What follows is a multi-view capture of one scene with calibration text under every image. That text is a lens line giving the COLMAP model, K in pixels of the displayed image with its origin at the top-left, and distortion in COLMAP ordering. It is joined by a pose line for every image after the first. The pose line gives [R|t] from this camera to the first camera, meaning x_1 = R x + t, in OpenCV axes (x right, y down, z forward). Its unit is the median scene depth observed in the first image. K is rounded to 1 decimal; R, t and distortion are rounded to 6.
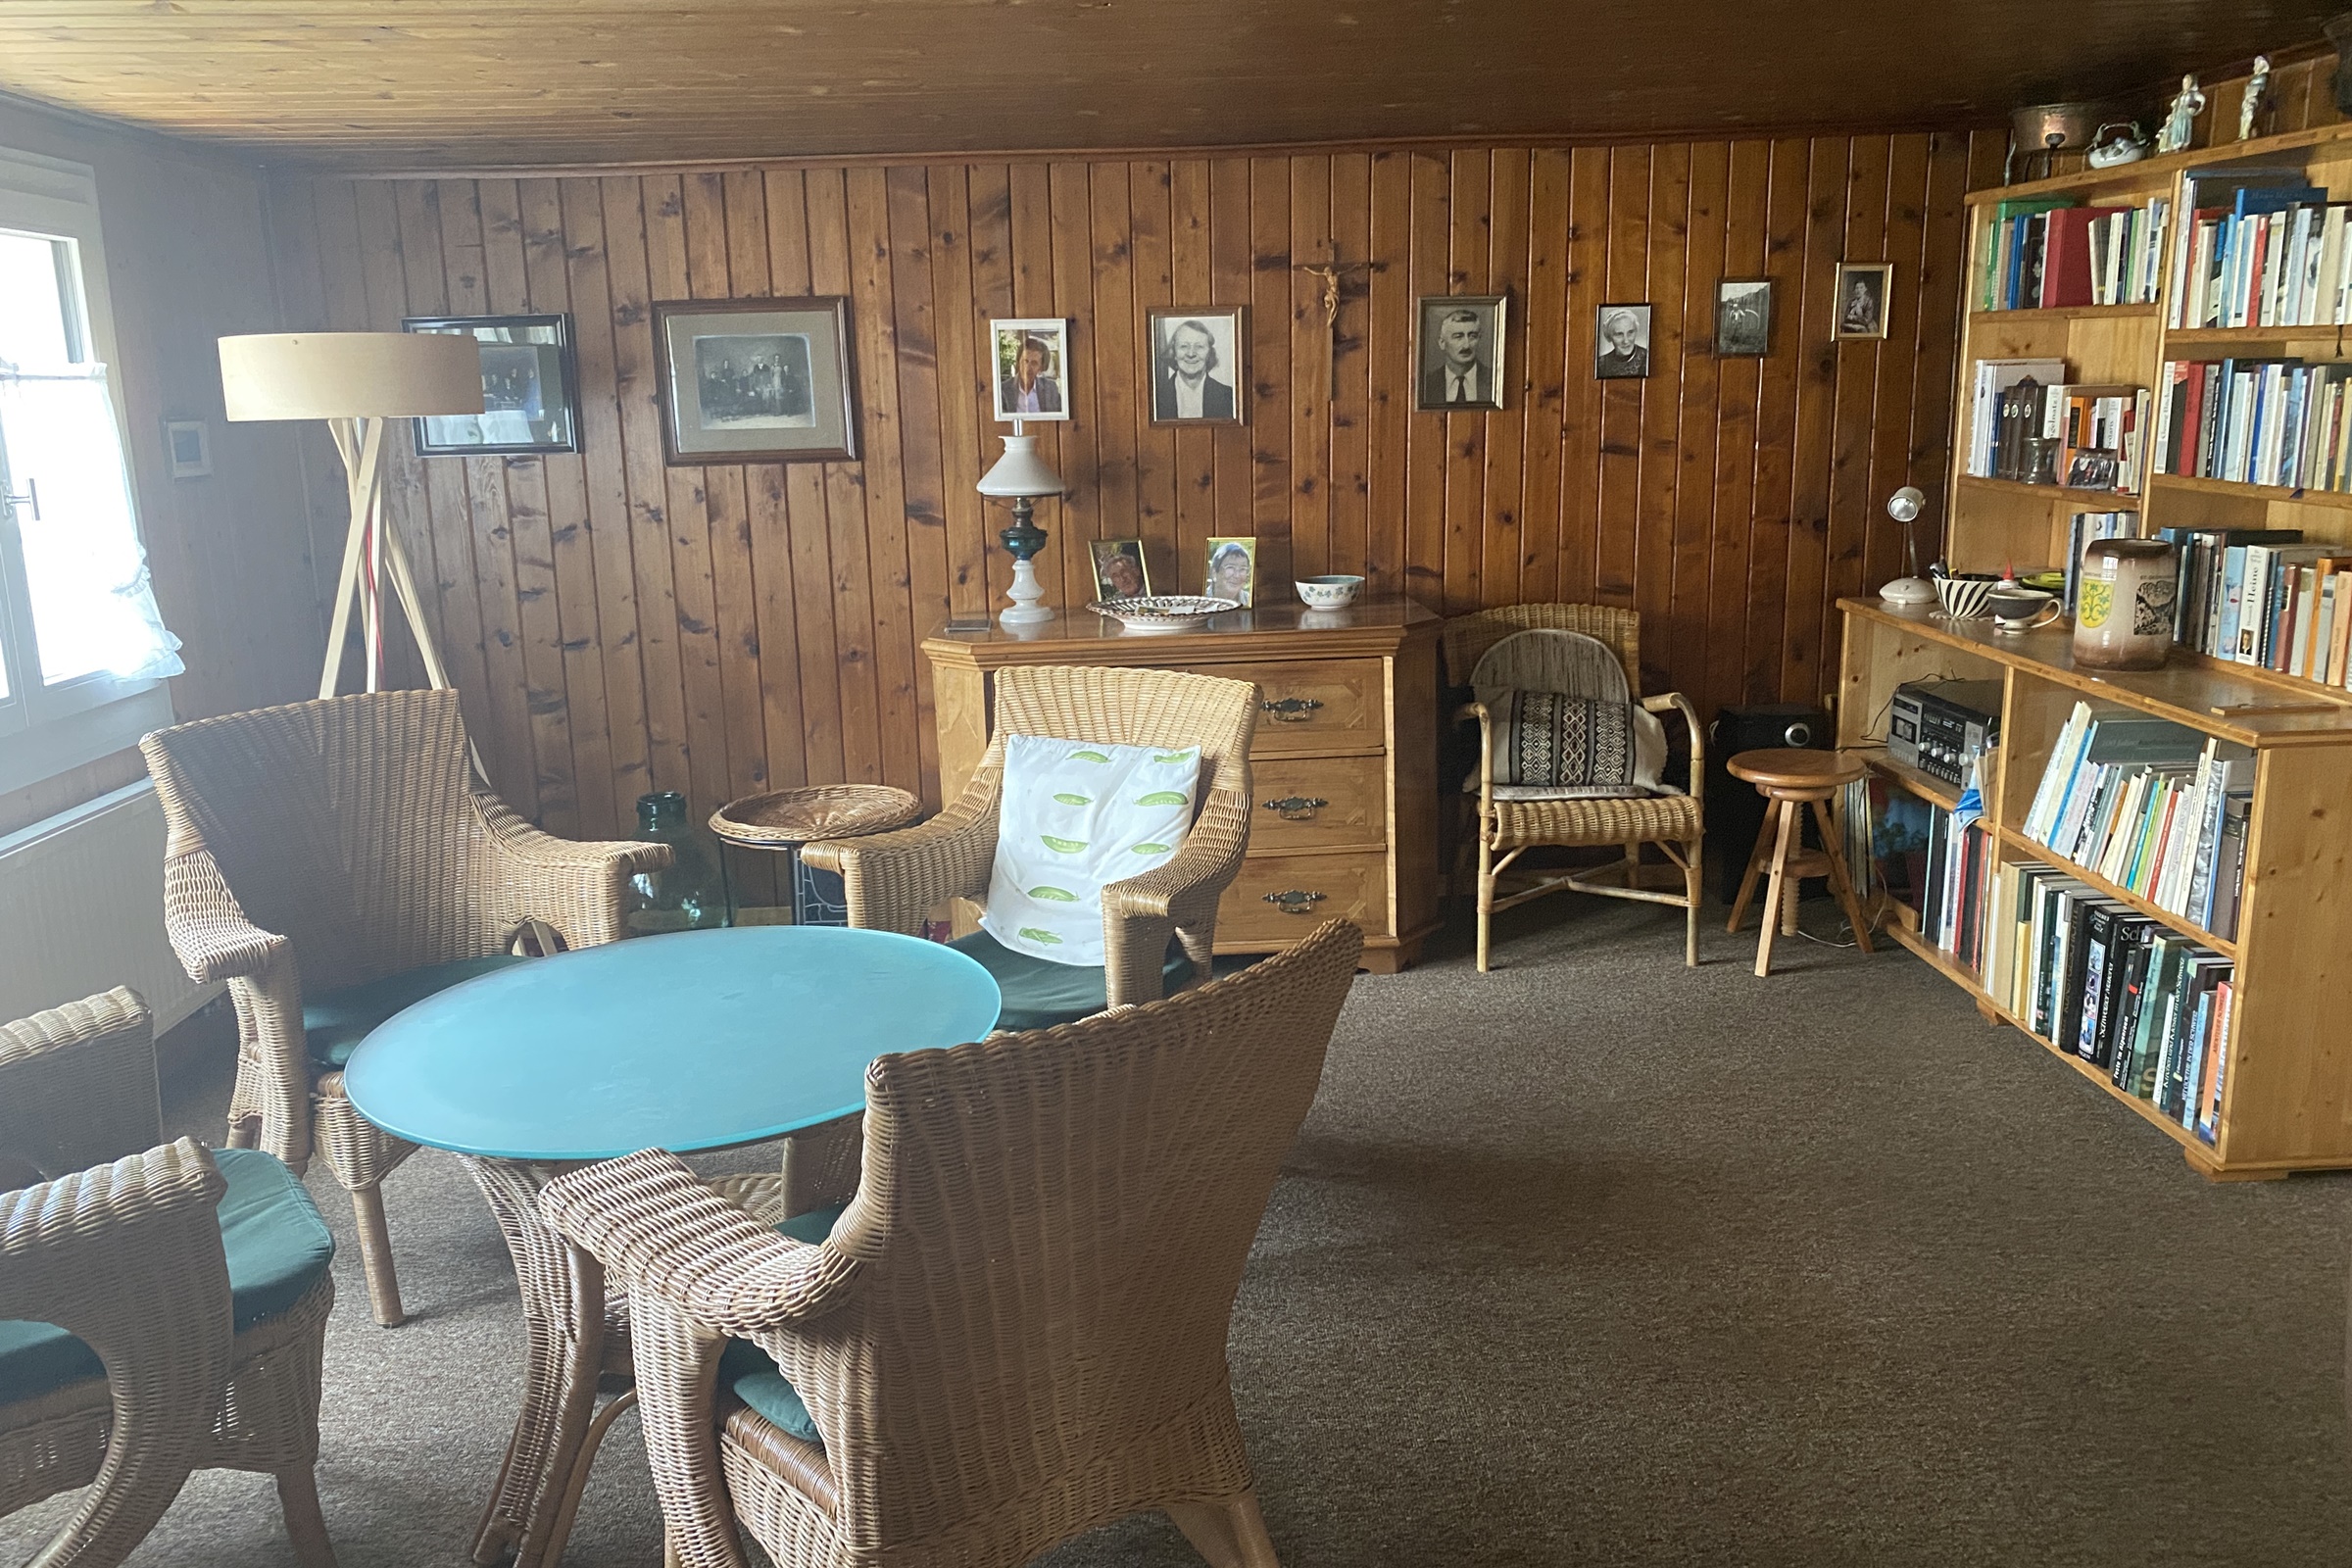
lens RADIAL K [[1774.6, 0, 1168.4], [0, 1774.6, 785.3], [0, 0, 1]] dist [0.020633, -0.015346]
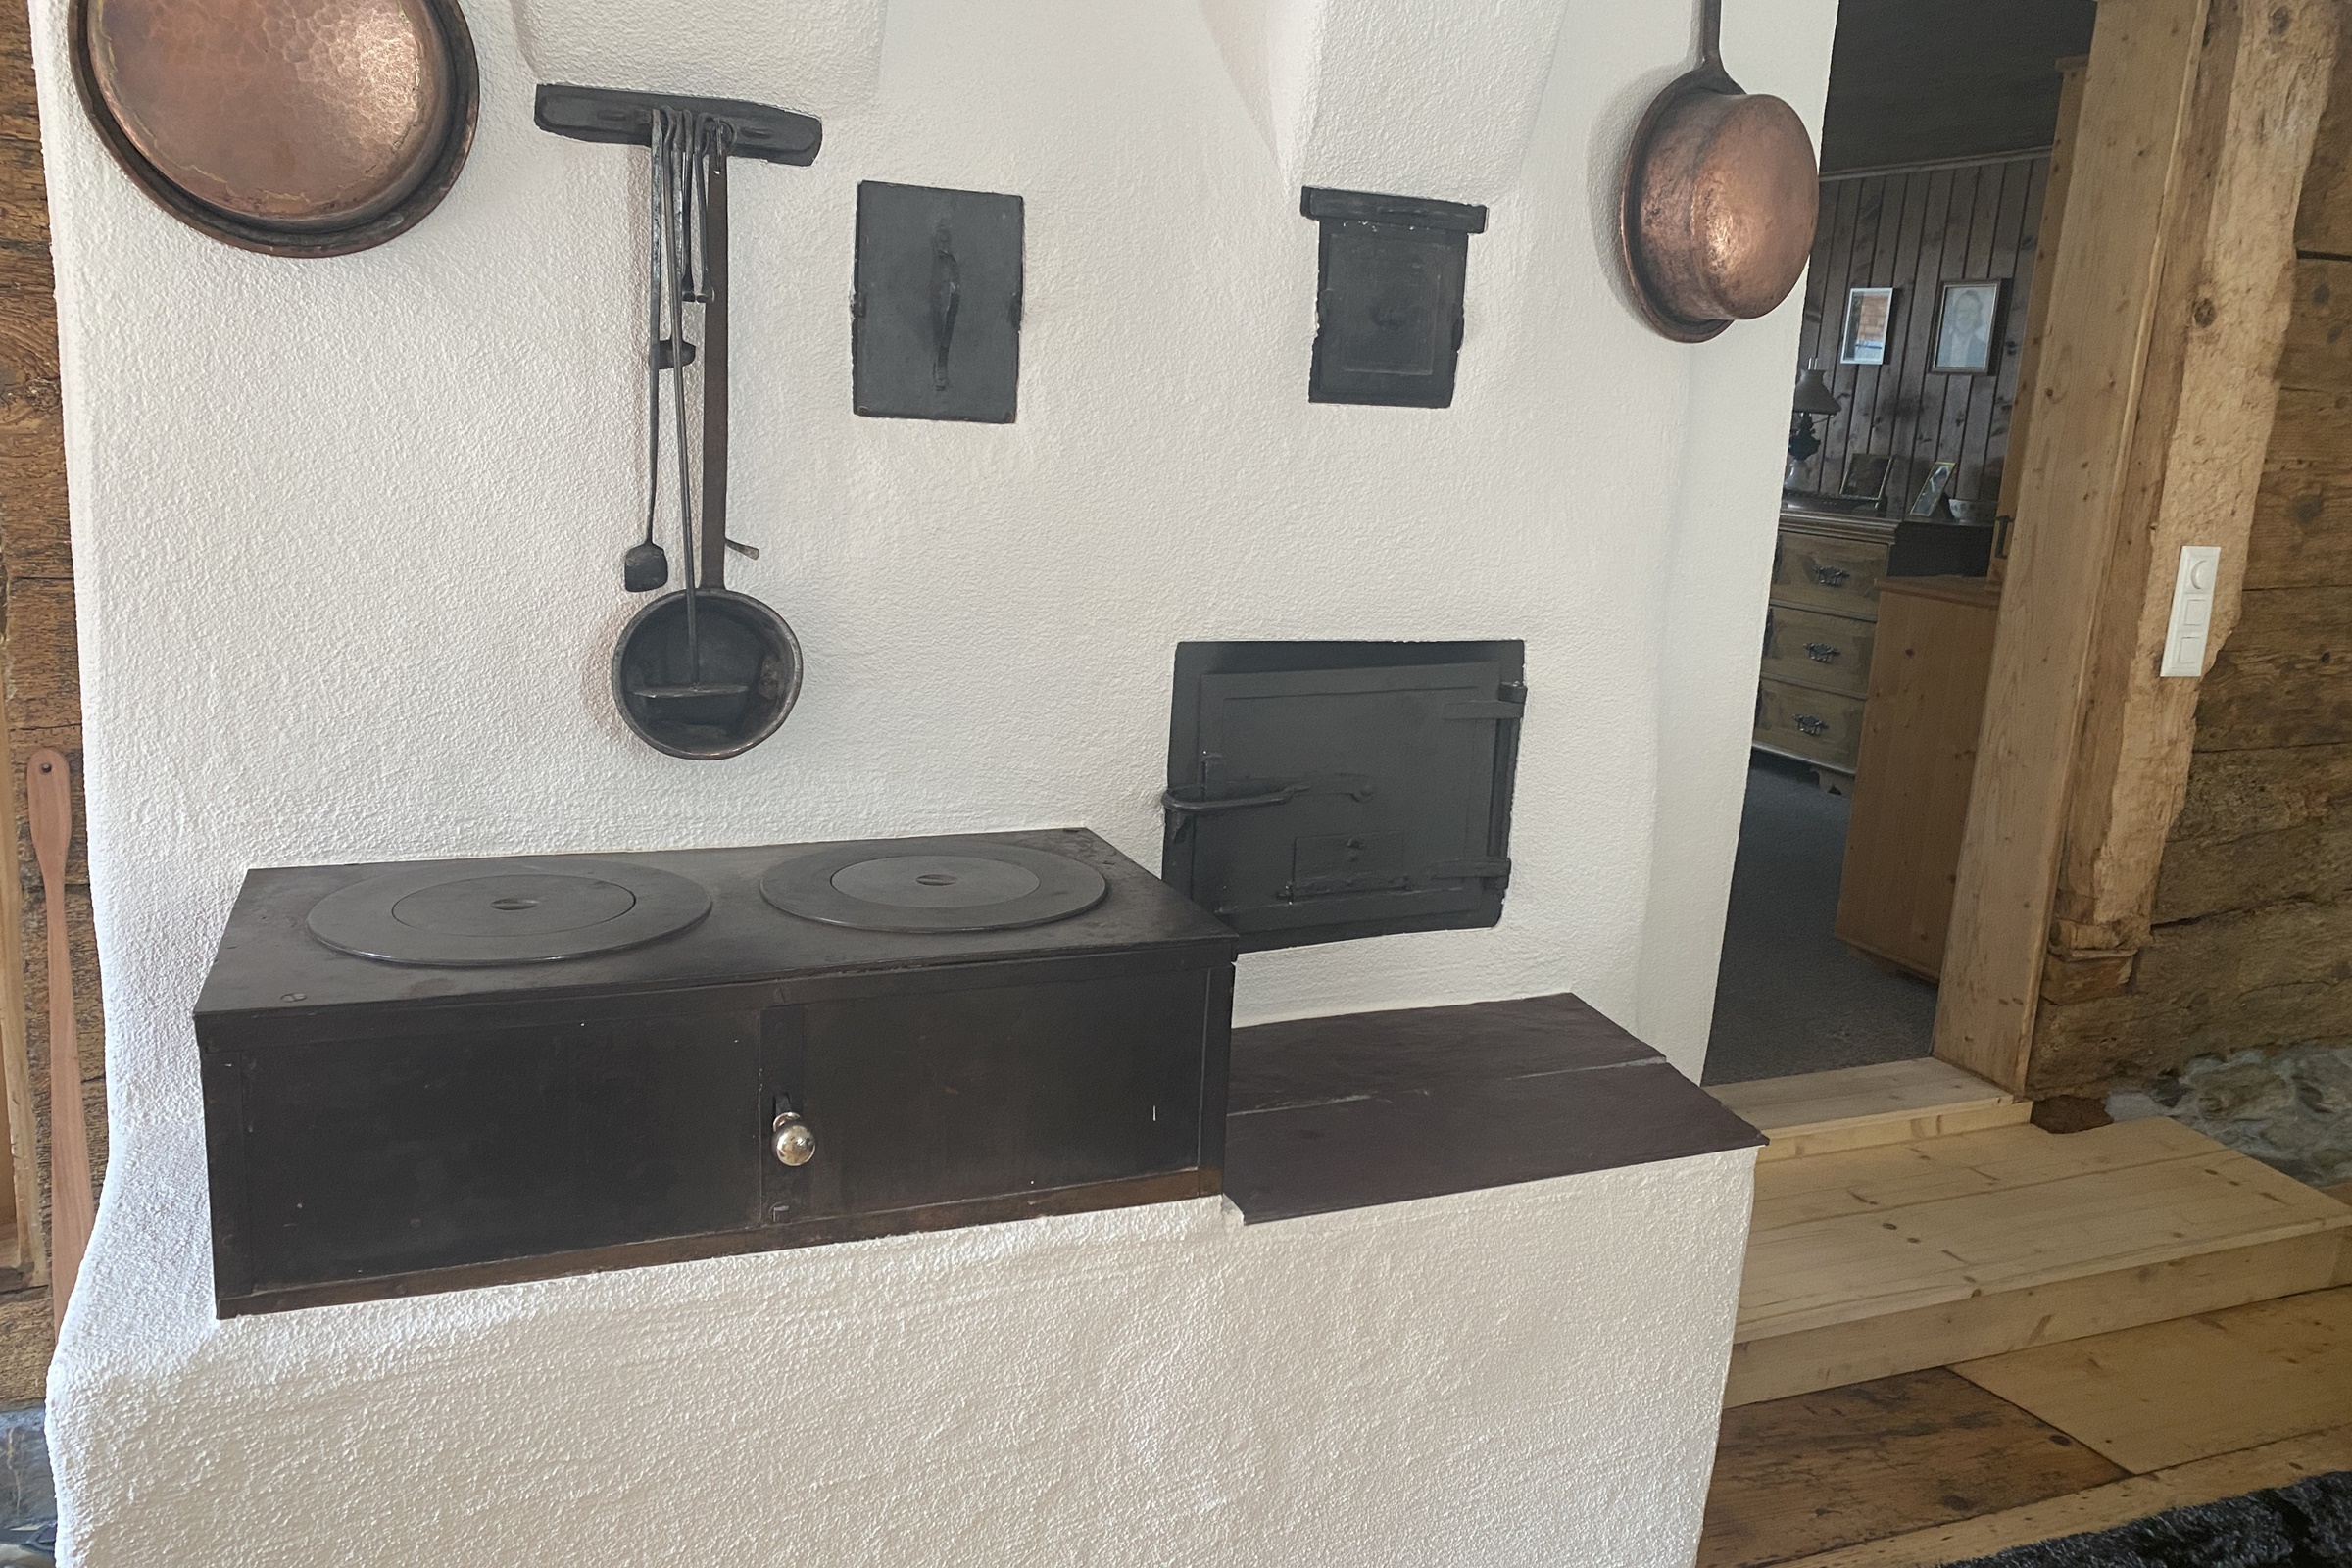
lens RADIAL K [[1774.6, 0, 1171.2], [0, 1774.6, 780.2], [0, 0, 1]] dist [0.020633, -0.015346]
pose [[0.386867, 0.250029, -0.887592, 1.001695], [-0.271833, 0.950689, 0.149322, 0.034657], [0.881158, 0.183509, 0.435757, 0.009392]]
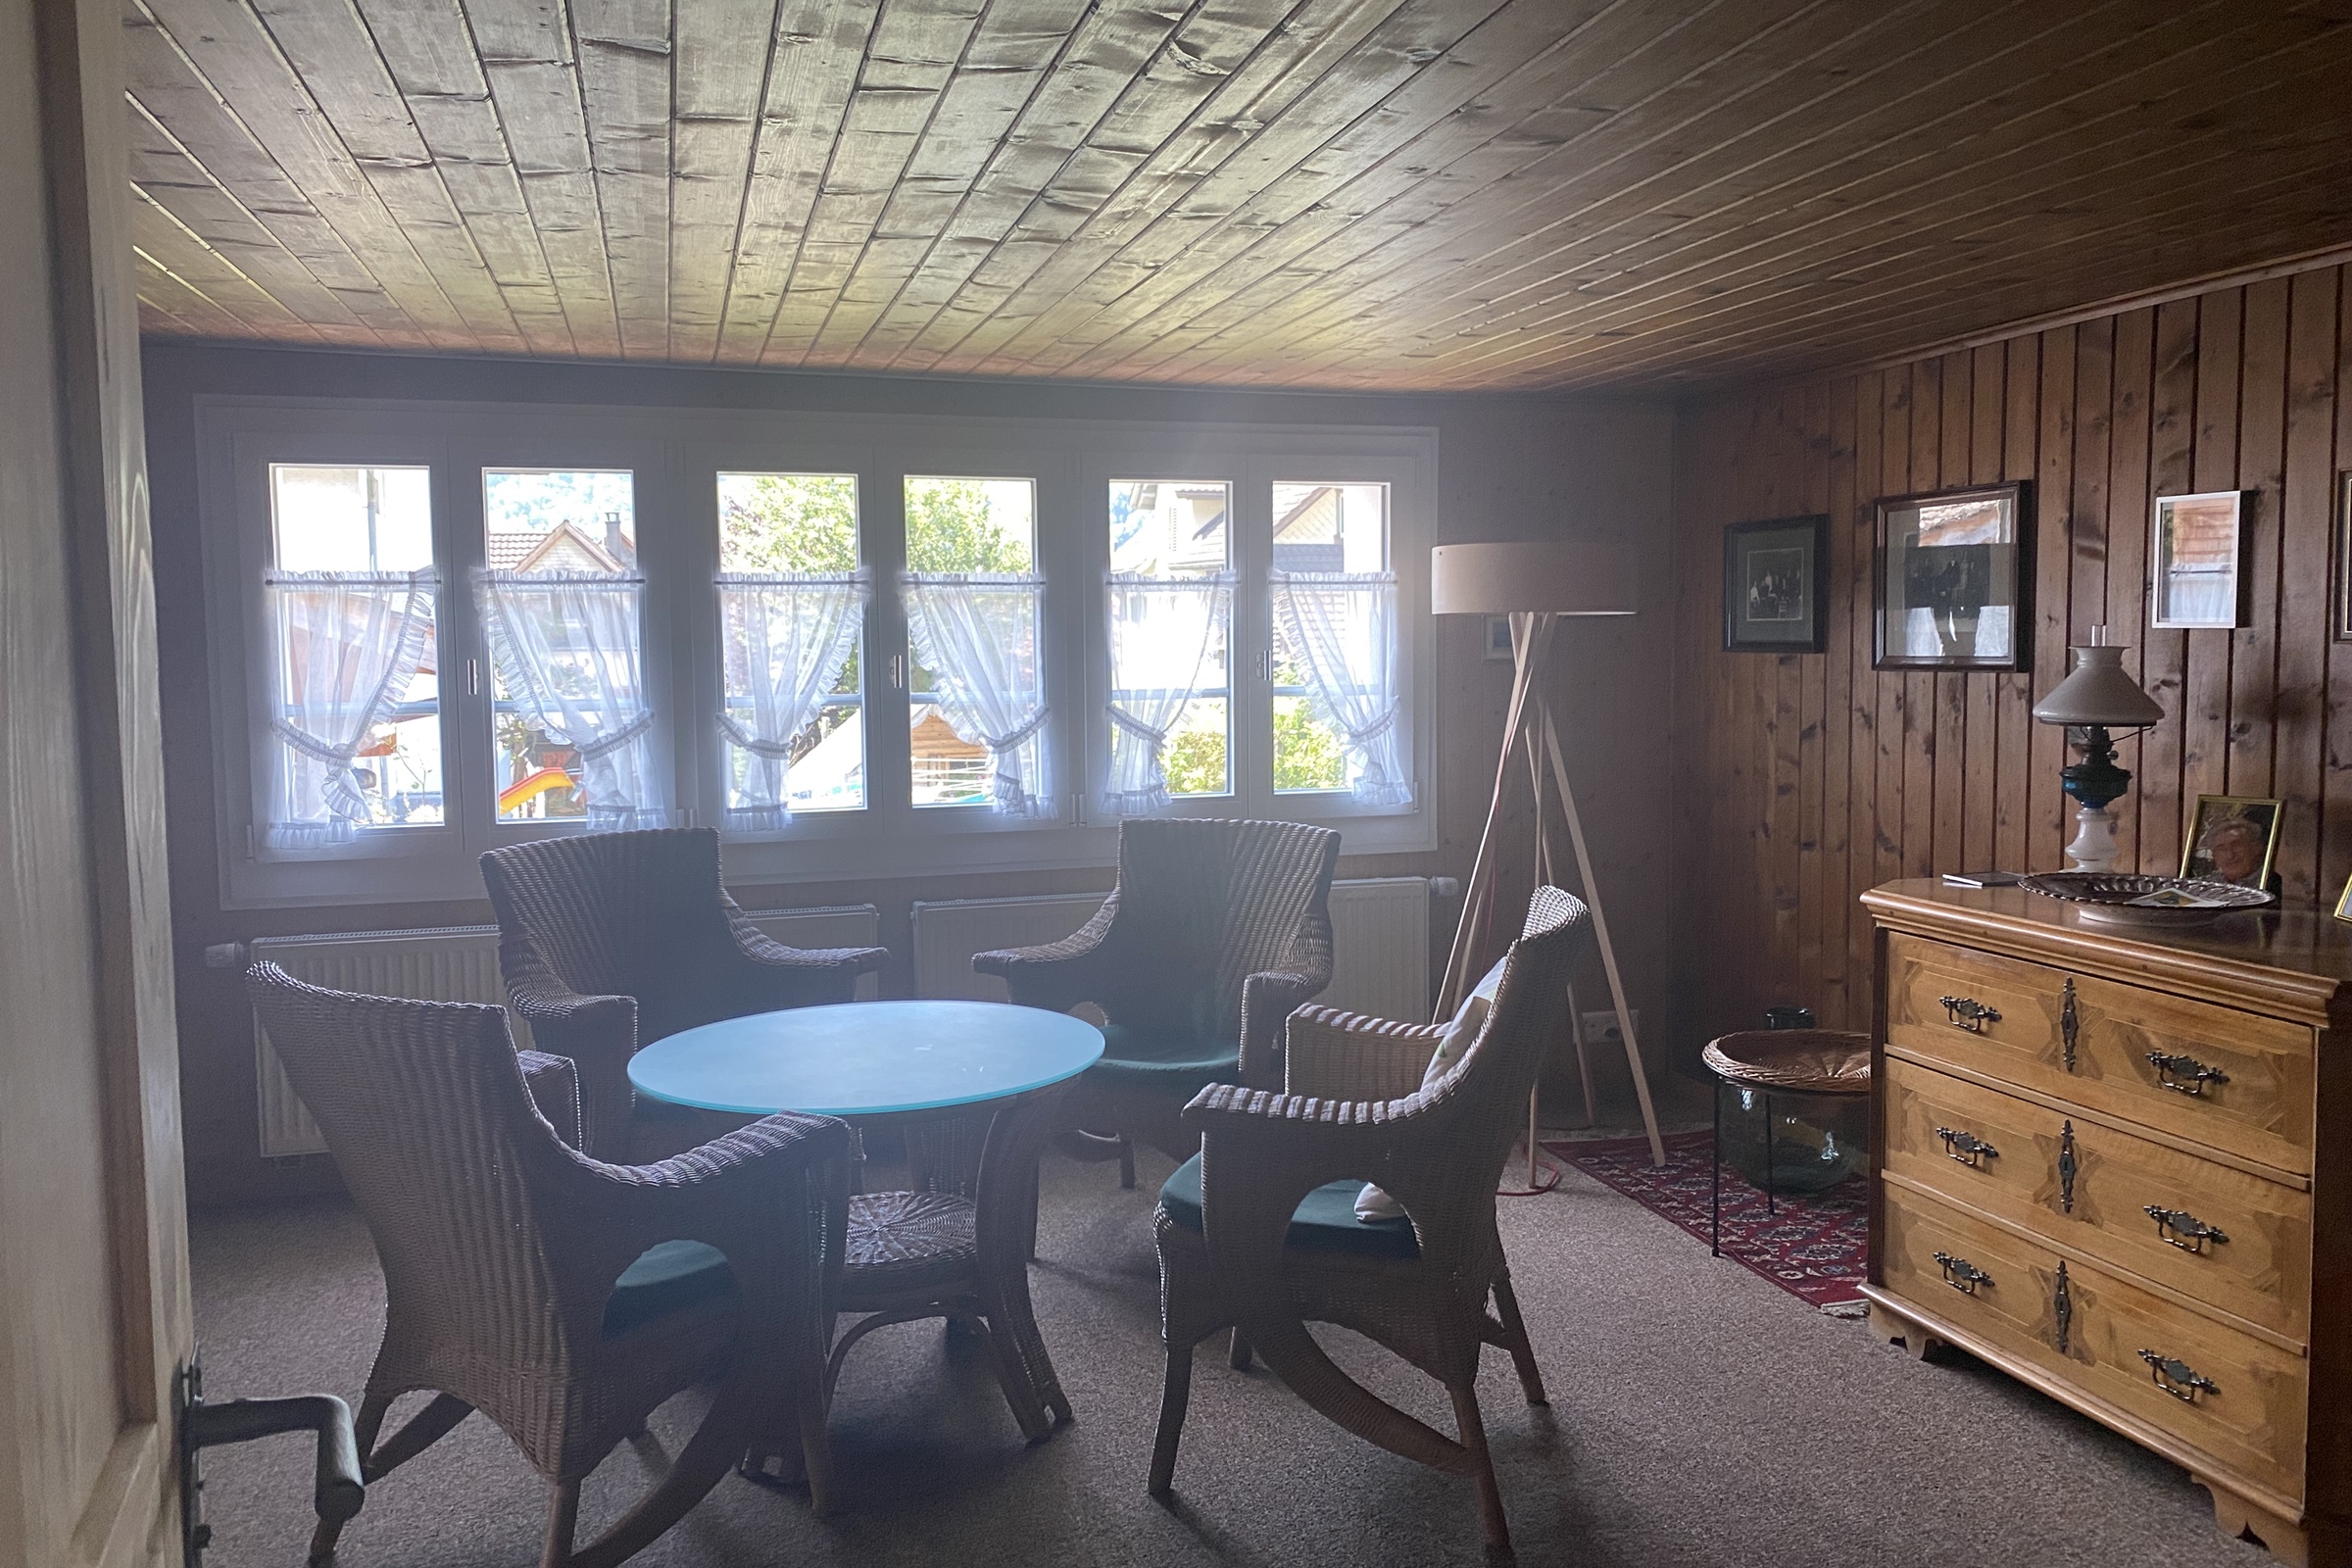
lens RADIAL K [[1774.6, 0, 1175.2], [0, 1774.6, 772.3], [0, 0, 1]] dist [0.020633, -0.015346]
pose [[0.252224, 0.097653, -0.962729, 0.538528], [-0.210788, 0.976549, 0.043831, -0.090896], [0.944432, 0.191876, 0.266893, 0.415807]]
